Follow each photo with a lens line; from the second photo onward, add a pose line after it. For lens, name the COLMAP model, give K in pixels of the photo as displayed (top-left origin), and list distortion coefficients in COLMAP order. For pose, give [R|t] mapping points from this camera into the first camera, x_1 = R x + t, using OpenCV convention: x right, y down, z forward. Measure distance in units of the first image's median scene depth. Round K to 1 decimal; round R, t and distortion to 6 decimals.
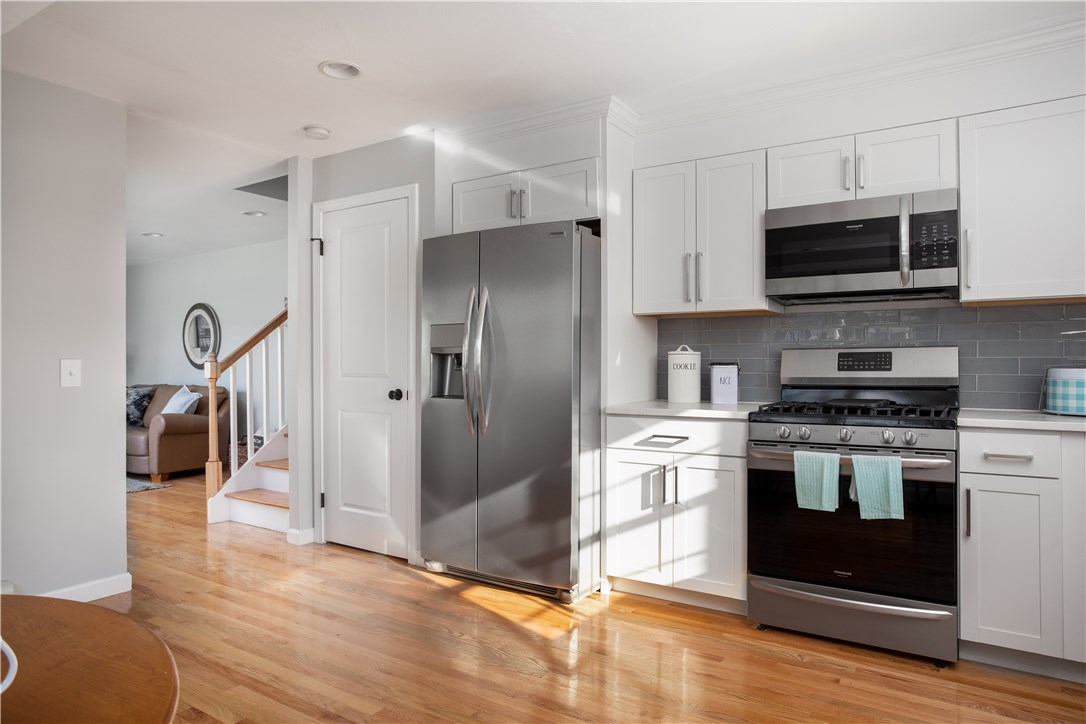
lens RADIAL K [[667.4, 0, 540.3], [0, 667.4, 361.4], [0, 0, 1]] dist [-0.000755, 0.003657]
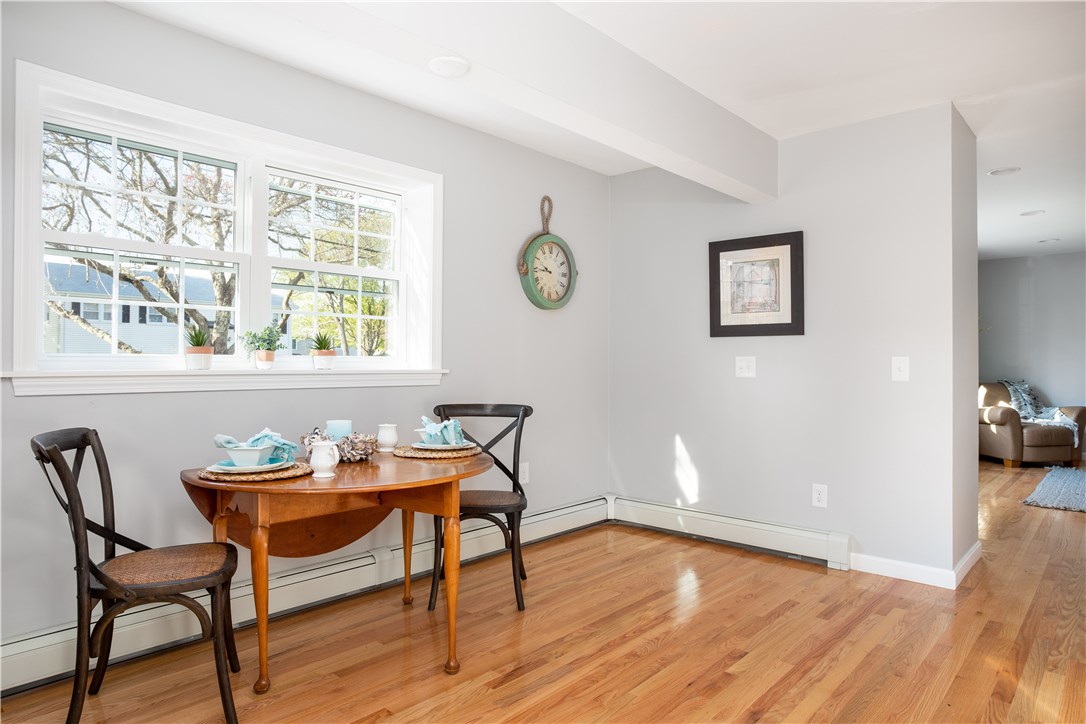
lens RADIAL K [[667.4, 0, 540.2], [0, 667.4, 360.8], [0, 0, 1]] dist [-0.000755, 0.003657]
pose [[-0.142976, -0.003599, -0.989720, 0.483555], [-0.002948, 0.999990, -0.003211, 0.009914], [0.989722, 0.002459, -0.142985, 0.570599]]
